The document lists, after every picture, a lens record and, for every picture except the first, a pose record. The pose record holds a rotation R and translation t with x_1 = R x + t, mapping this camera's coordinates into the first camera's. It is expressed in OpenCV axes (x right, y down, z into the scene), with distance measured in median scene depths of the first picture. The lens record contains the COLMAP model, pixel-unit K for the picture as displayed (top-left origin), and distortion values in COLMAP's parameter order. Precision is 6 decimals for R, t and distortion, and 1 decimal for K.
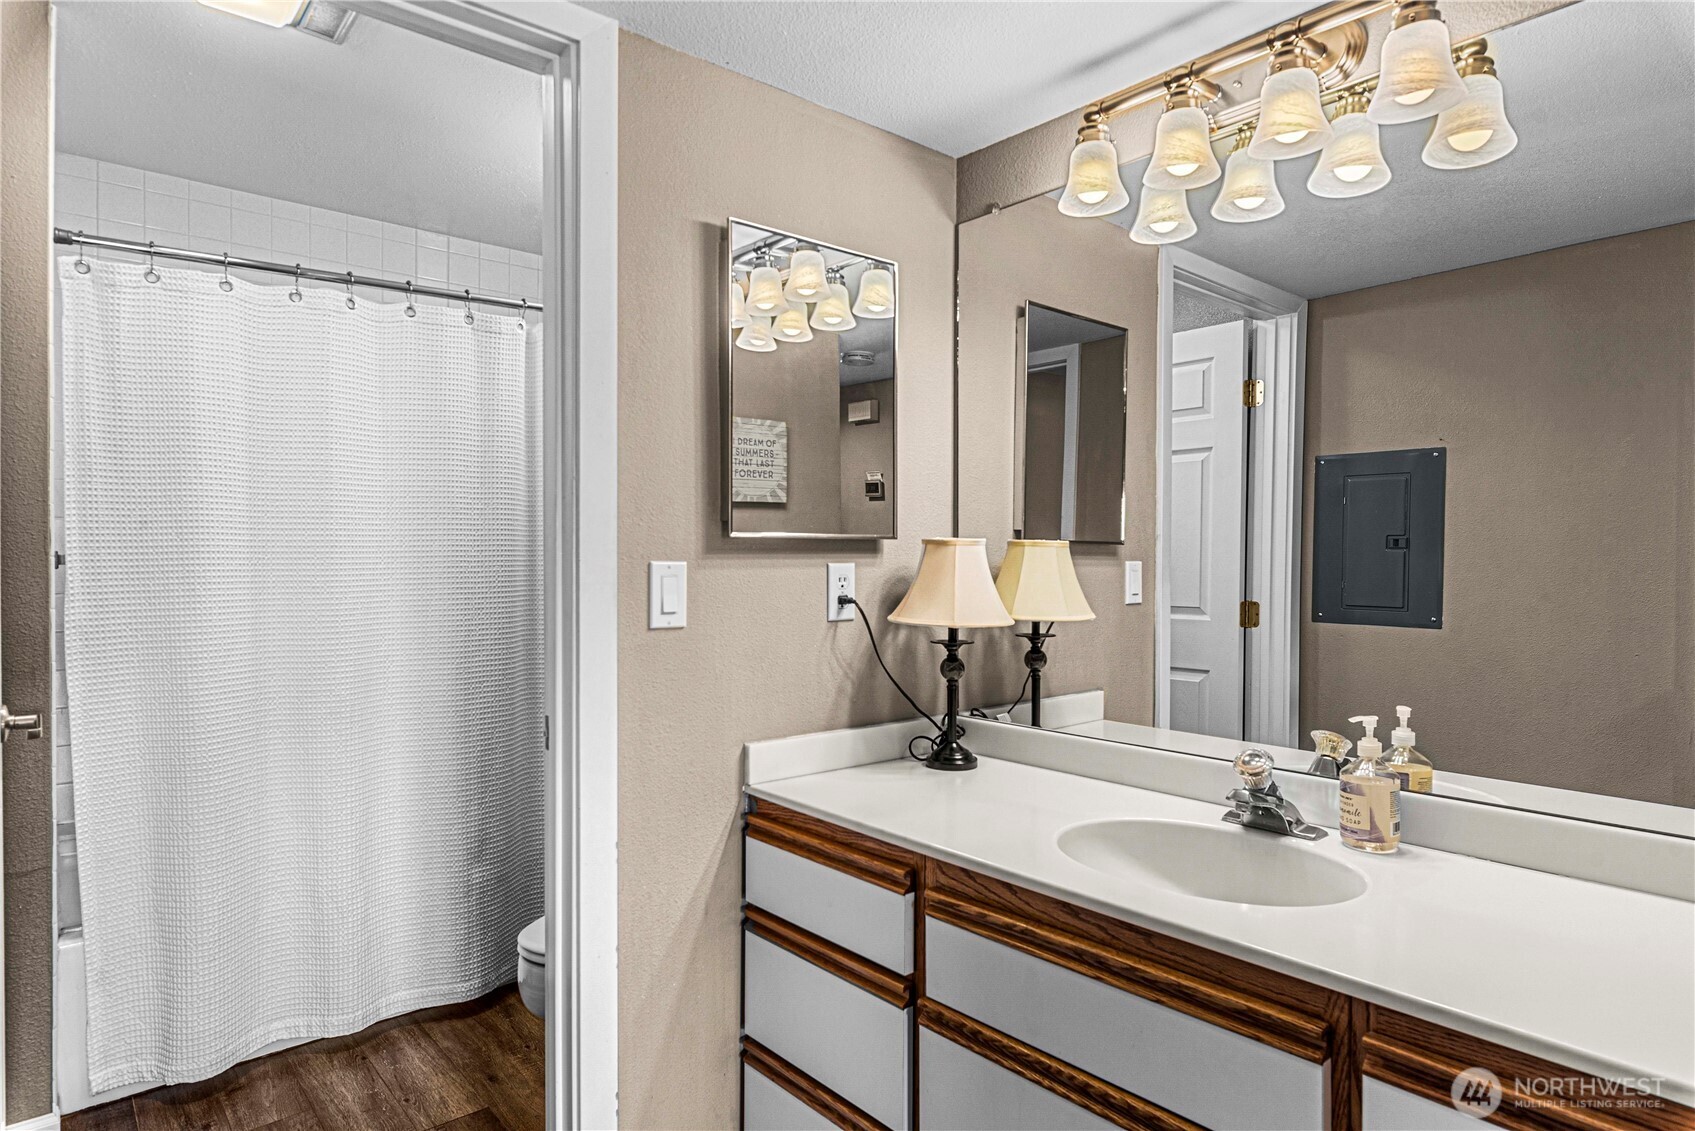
lens RADIAL K [[971.3, 0, 852.4], [0, 971.3, 567.7], [0, 0, 1]] dist [0.002621, -0.001015]
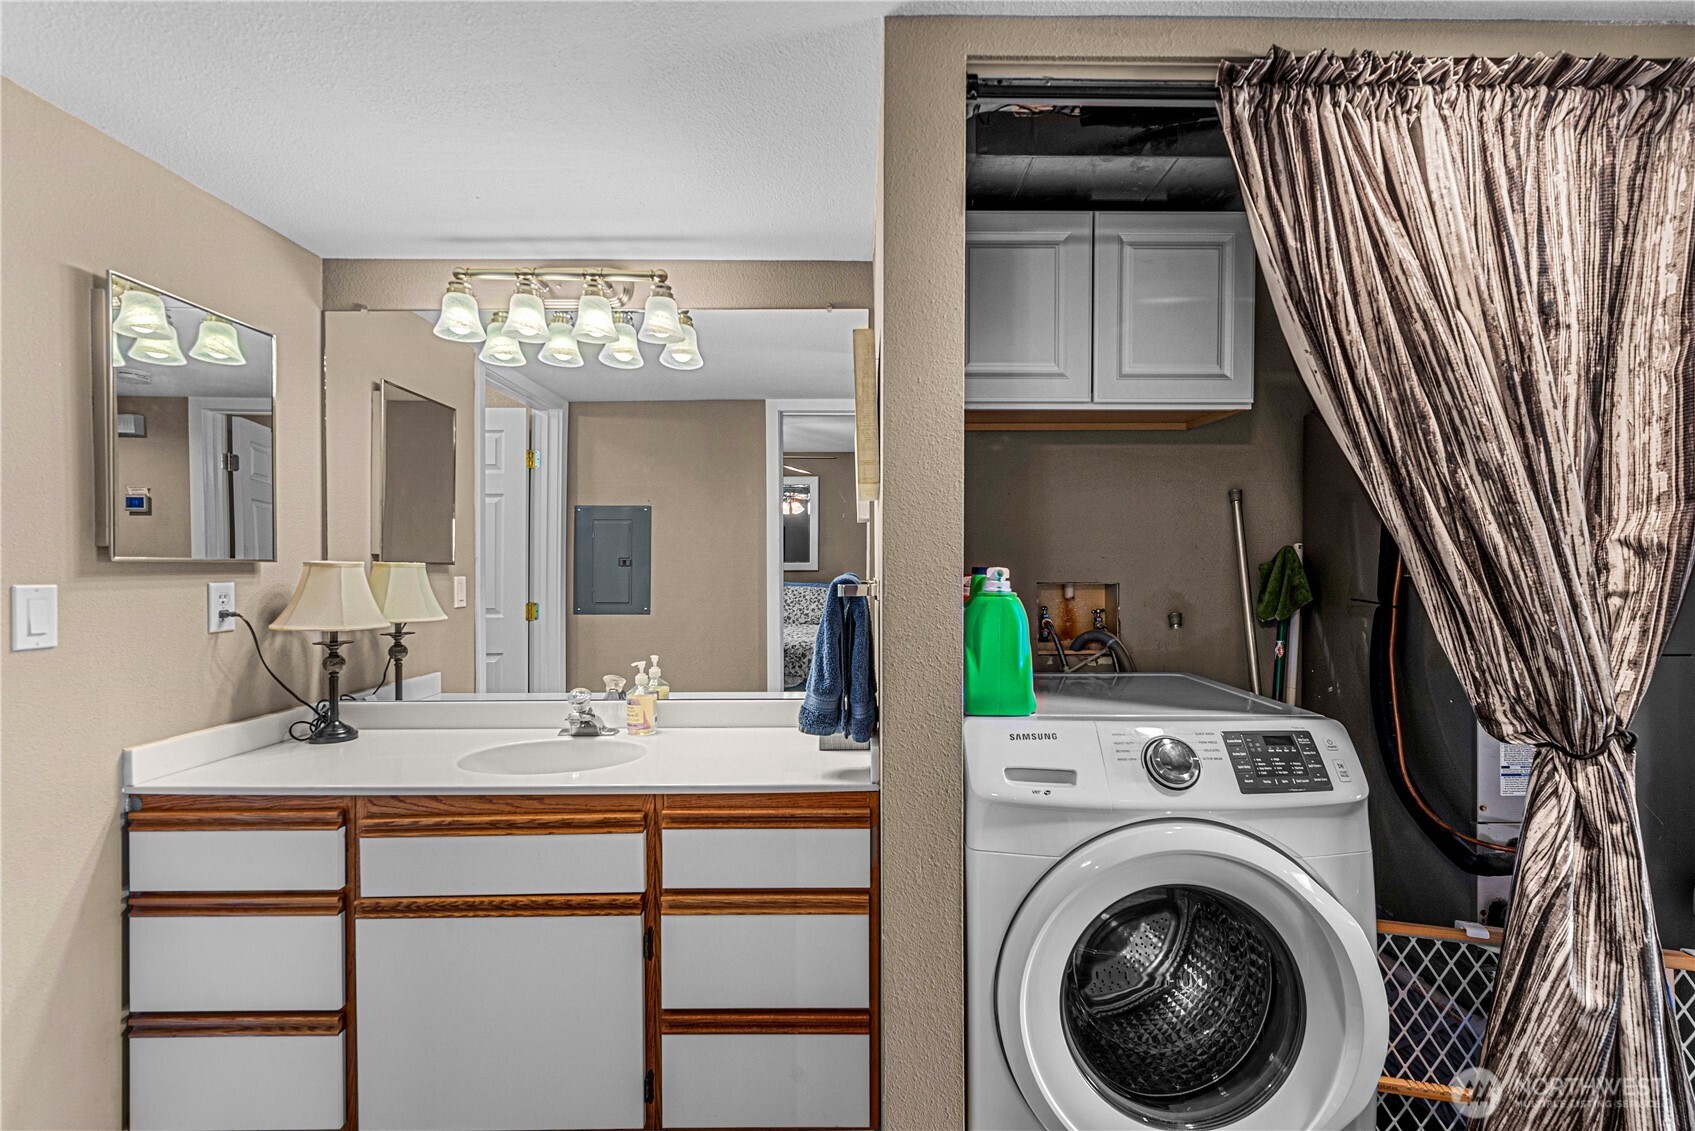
lens RADIAL K [[736.3, 0, 856.0], [0, 736.3, 569.9], [0, 0, 1]] dist [0.001134, -0.000042]
pose [[0.659952, -0.006166, 0.751282, -0.197206], [0.013101, 0.999909, -0.003302, -0.007961], [-0.751193, 0.012022, 0.659973, -0.179823]]
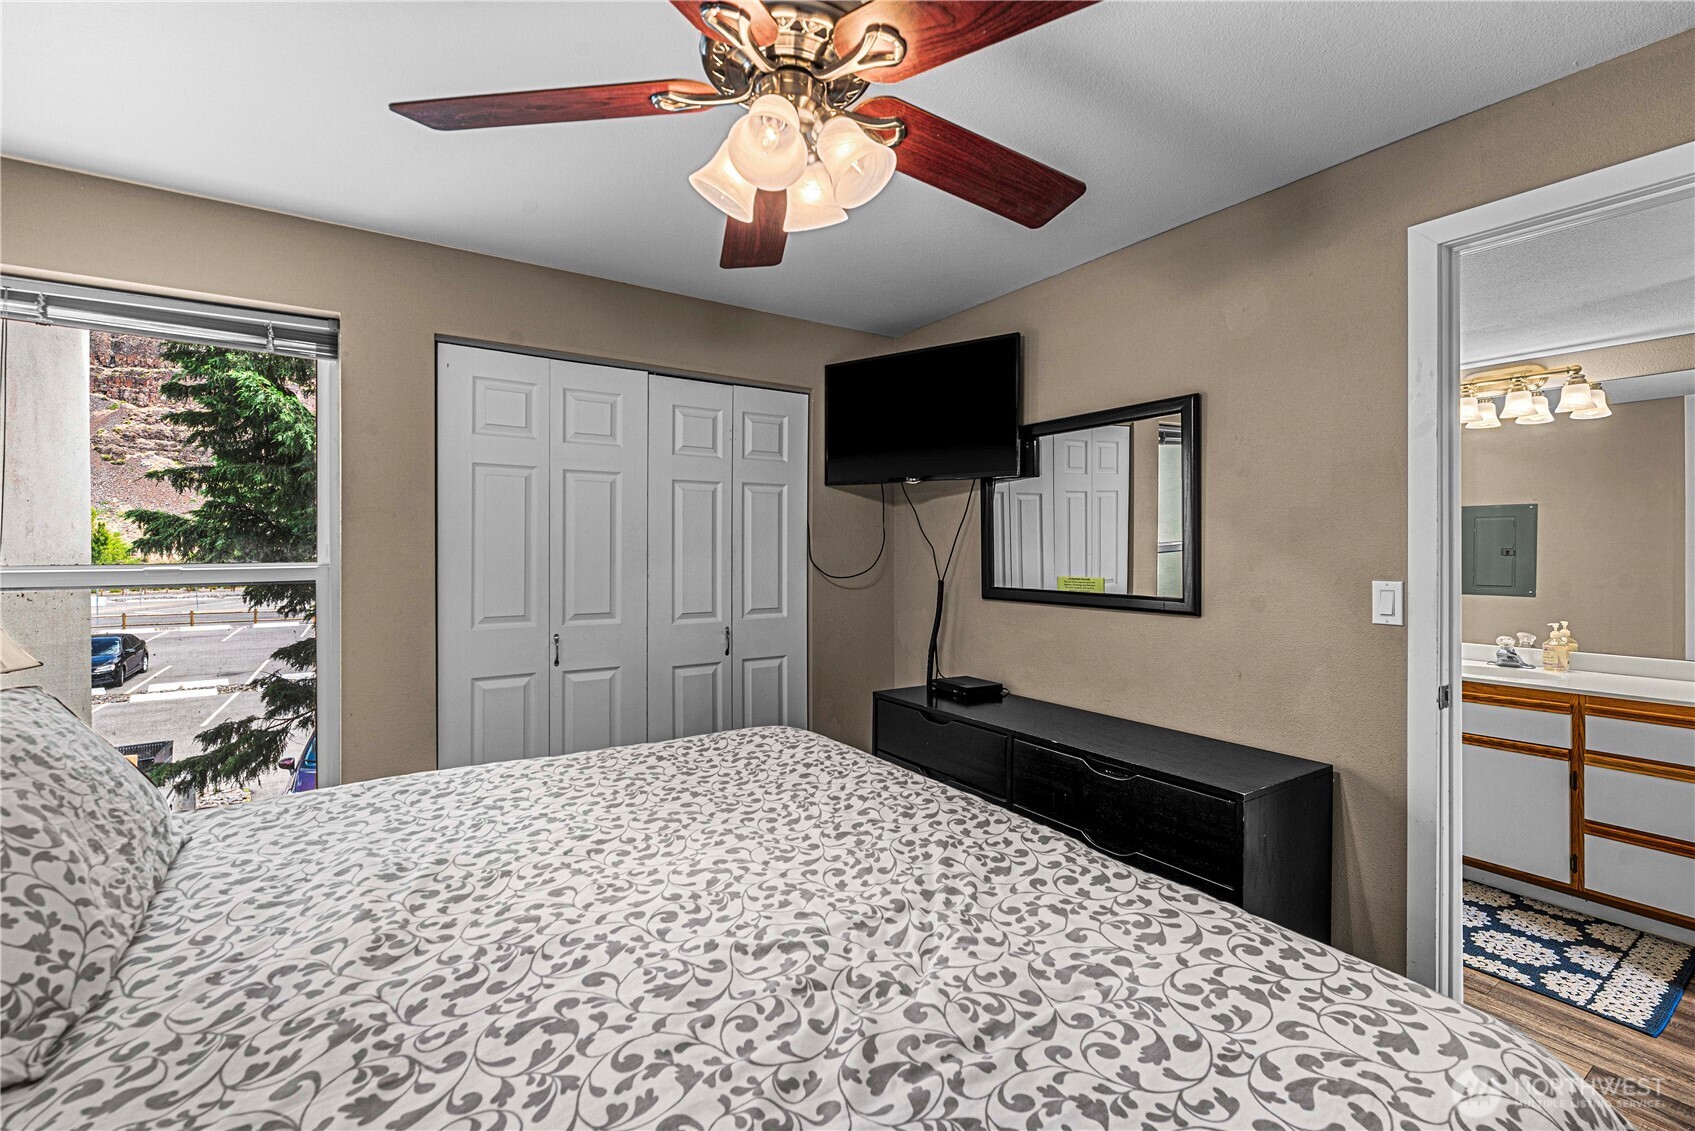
lens RADIAL K [[736.3, 0, 862.3], [0, 736.3, 549.9], [0, 0, 1]] dist [0.001134, -0.000042]
pose [[0.992845, 0.004735, -0.119314, -0.964923], [-0.007067, 0.999792, -0.019133, -0.001058], [0.119198, 0.019839, 0.992672, -1.083176]]
